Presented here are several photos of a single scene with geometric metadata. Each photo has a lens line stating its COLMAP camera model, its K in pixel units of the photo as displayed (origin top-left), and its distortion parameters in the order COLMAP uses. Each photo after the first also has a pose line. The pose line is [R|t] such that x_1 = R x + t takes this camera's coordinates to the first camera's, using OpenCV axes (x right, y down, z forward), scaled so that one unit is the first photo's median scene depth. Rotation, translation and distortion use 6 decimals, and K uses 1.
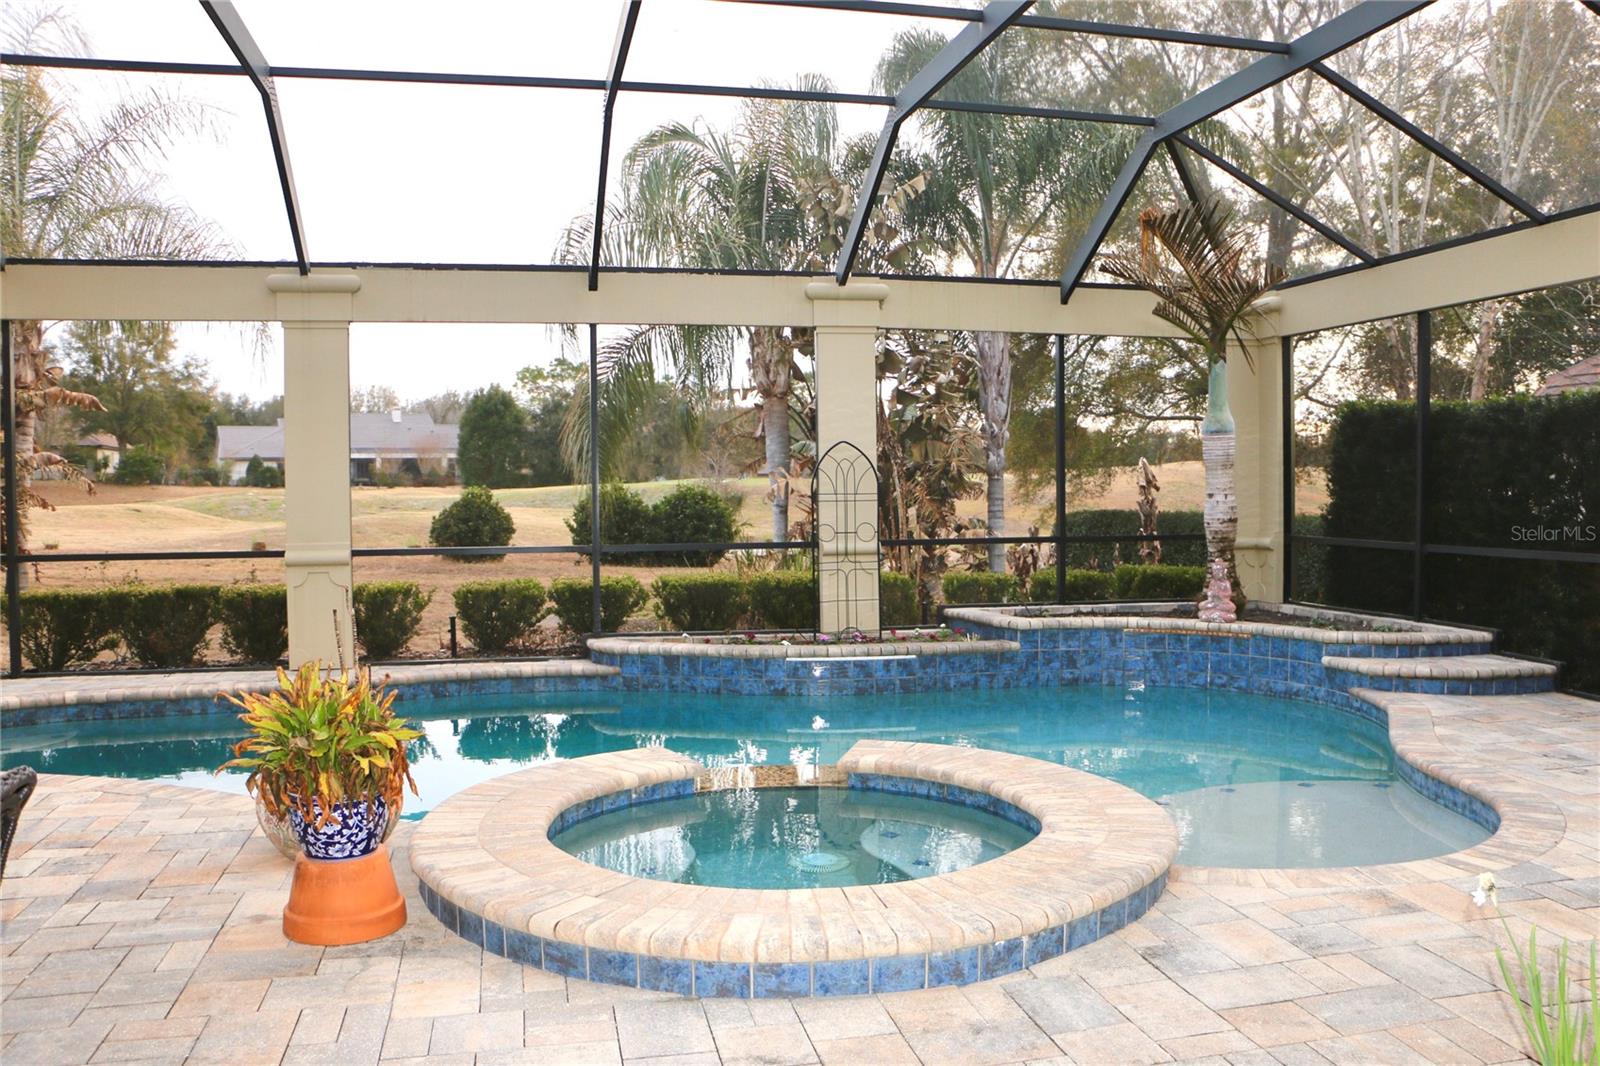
lens RADIAL K [[1301.1, 0, 832.4], [0, 1301.1, 519.1], [0, 0, 1]] dist [-0.174407, 0.131574]
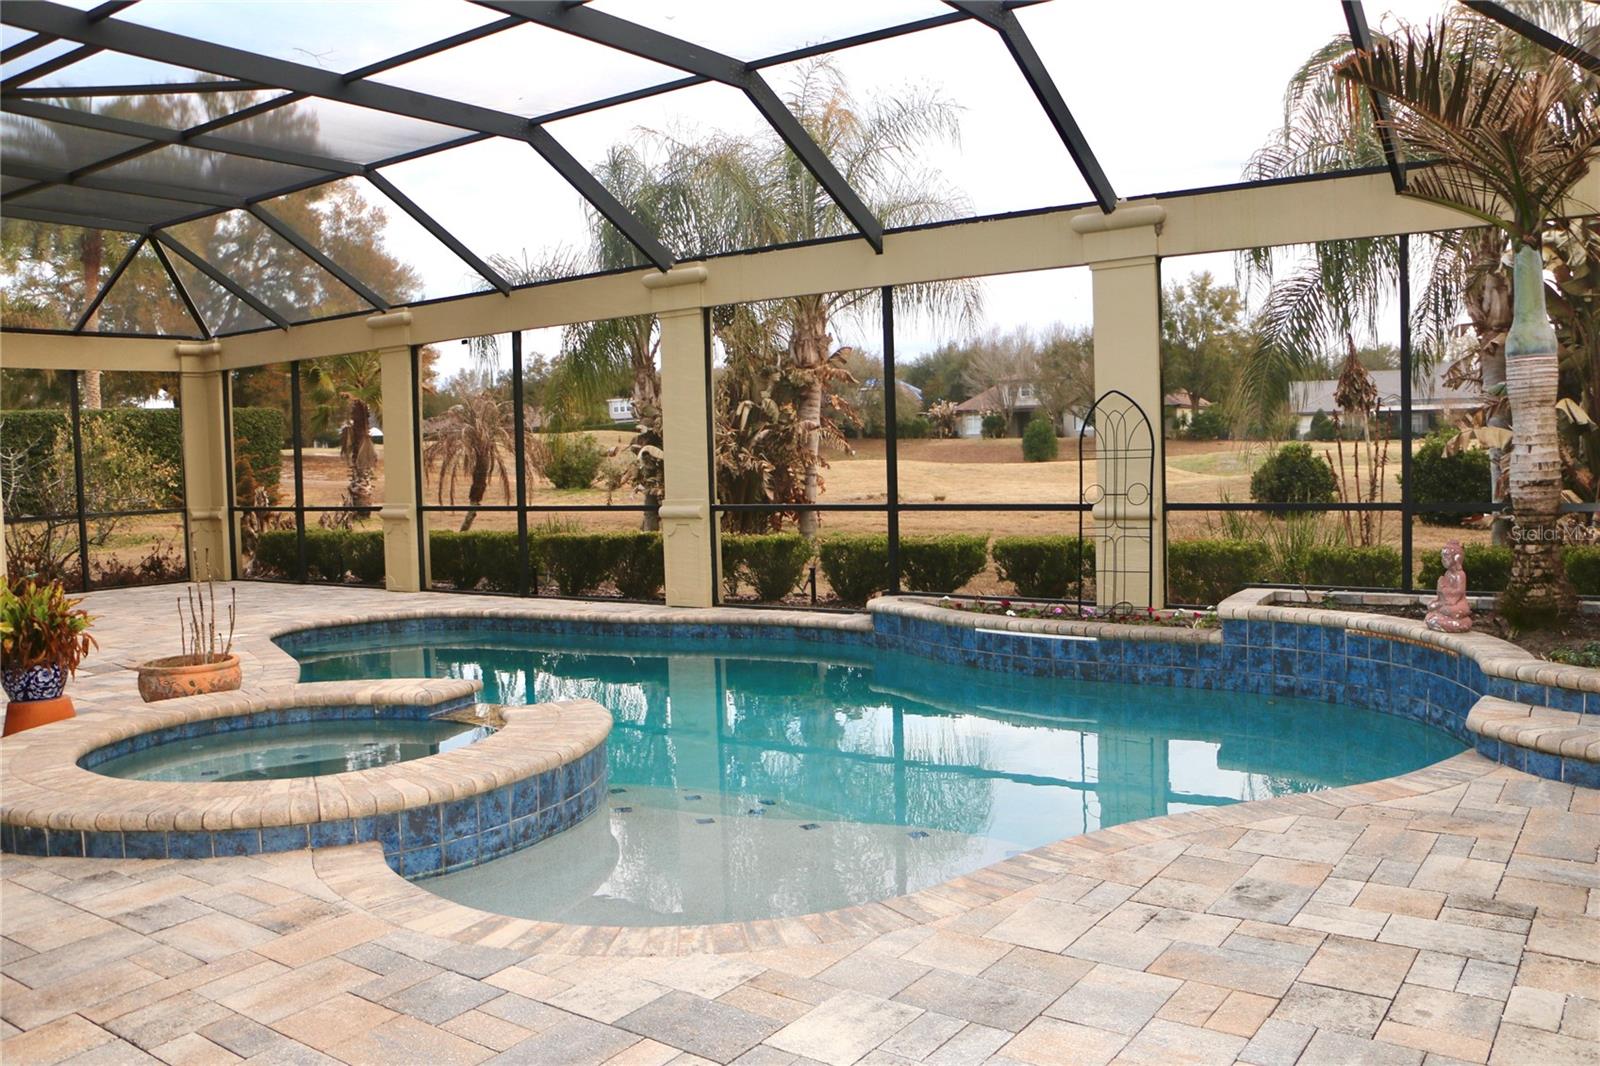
lens RADIAL K [[1301.1, 0, 810.4], [0, 1301.1, 521.1], [0, 0, 1]] dist [-0.174407, 0.131574]
pose [[0.661712, 0.025742, -0.749316, 0.566968], [0.003214, 0.999304, 0.037169, -0.005019], [0.749751, -0.027003, 0.661169, 0.286883]]
